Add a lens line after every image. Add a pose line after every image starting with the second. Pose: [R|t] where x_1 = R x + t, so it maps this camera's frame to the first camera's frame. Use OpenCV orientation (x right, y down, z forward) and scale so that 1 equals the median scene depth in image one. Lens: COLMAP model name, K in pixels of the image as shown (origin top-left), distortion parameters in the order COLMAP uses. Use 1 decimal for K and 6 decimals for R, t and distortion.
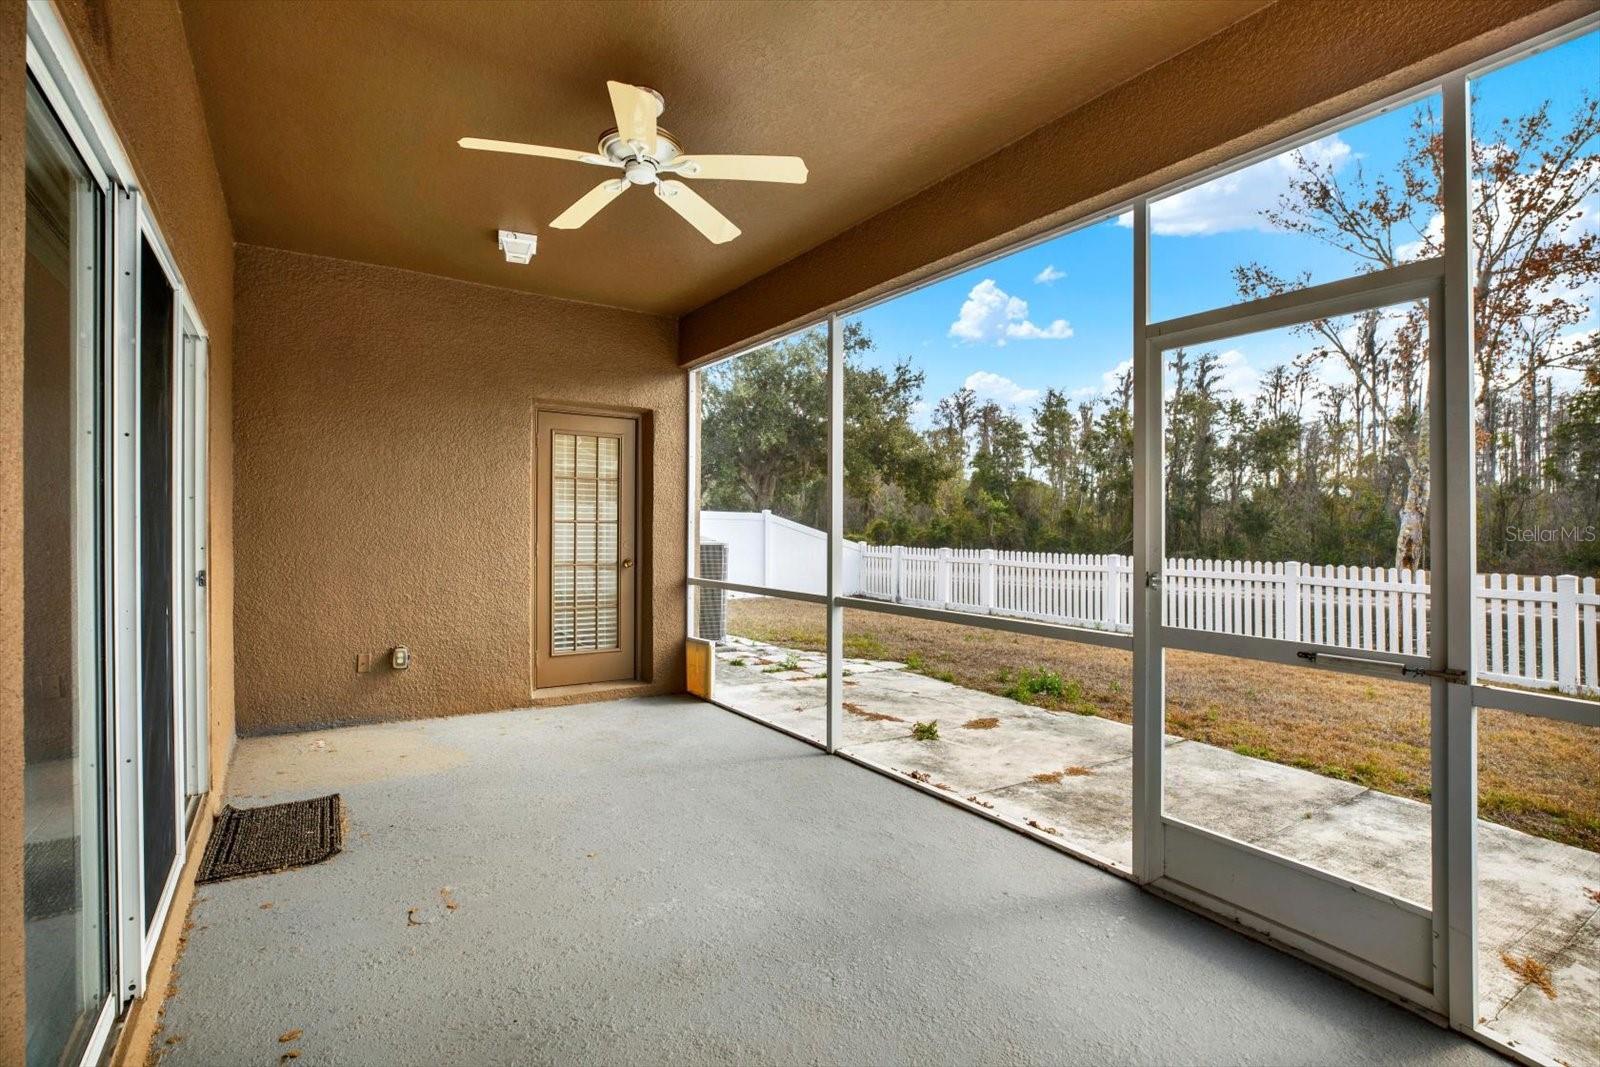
lens RADIAL K [[759.4, 0, 805.2], [0, 759.4, 475.4], [0, 0, 1]] dist [0.037918, 0.000461]
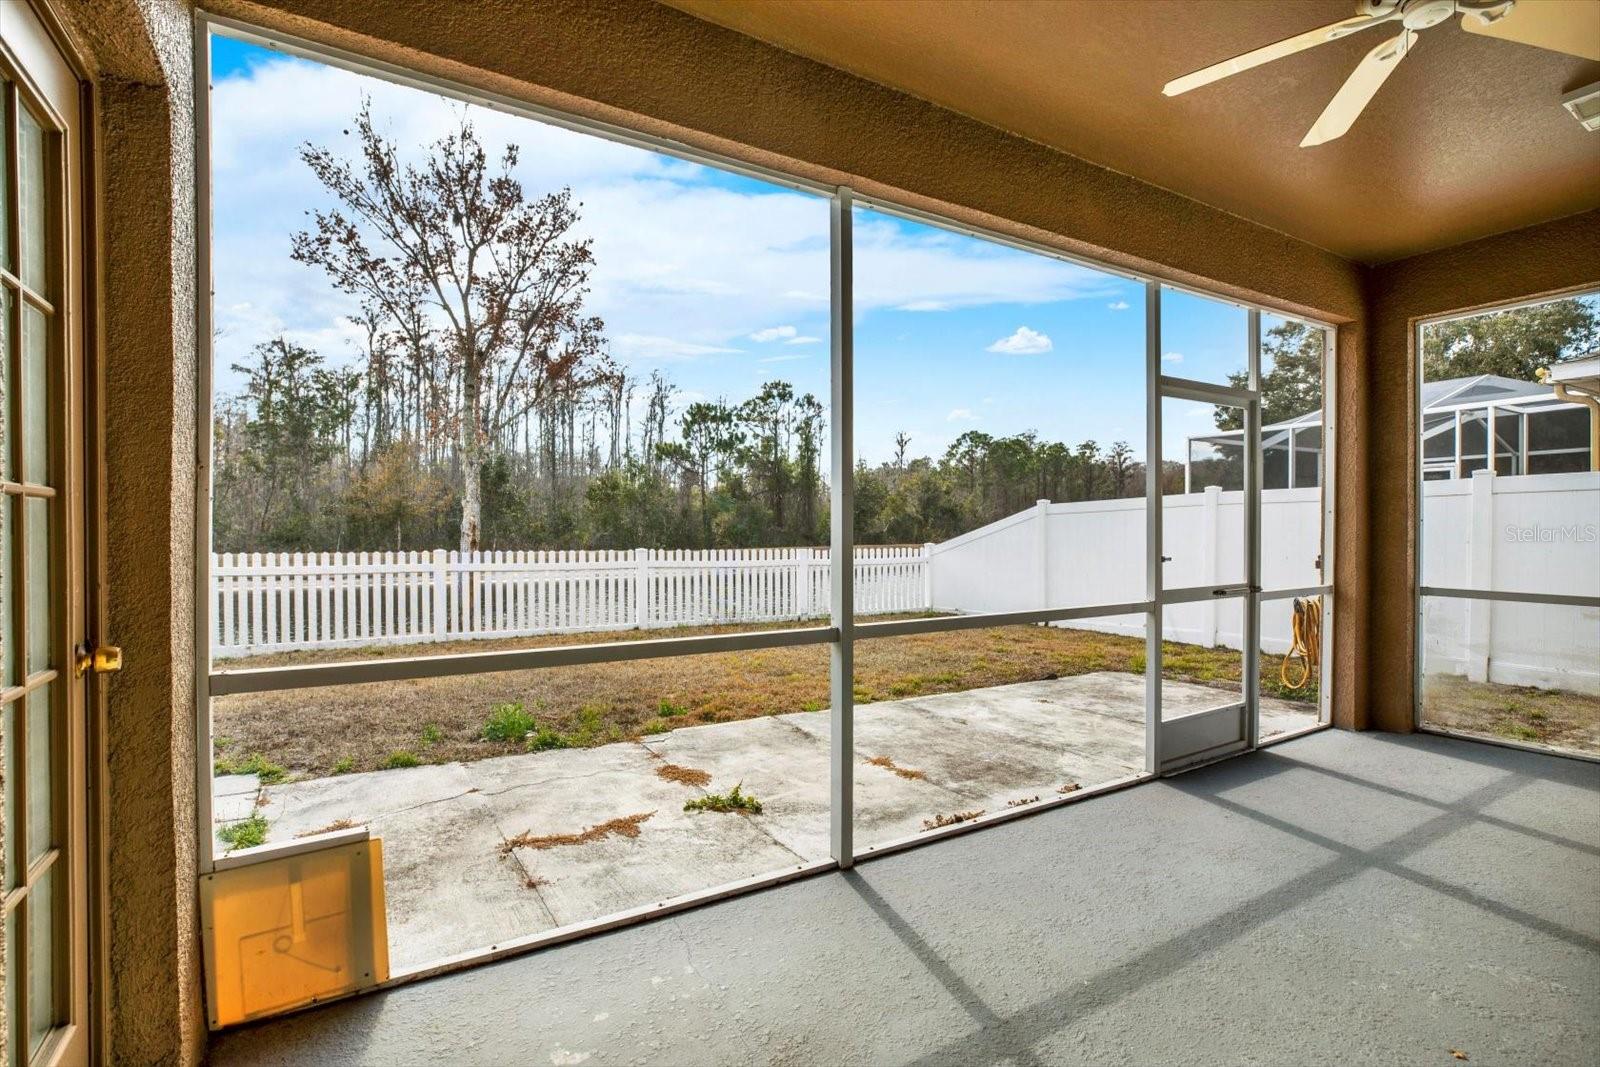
lens RADIAL K [[745.4, 0, 800.0], [0, 745.4, 533.5], [0, 0, 1]] dist [-0.029076, 0.011023]
pose [[0.061075, -0.023189, 0.997864, -0.637310], [-0.075984, 0.996721, 0.027813, 0.067833], [-0.995237, -0.077520, 0.059113, 1.093845]]
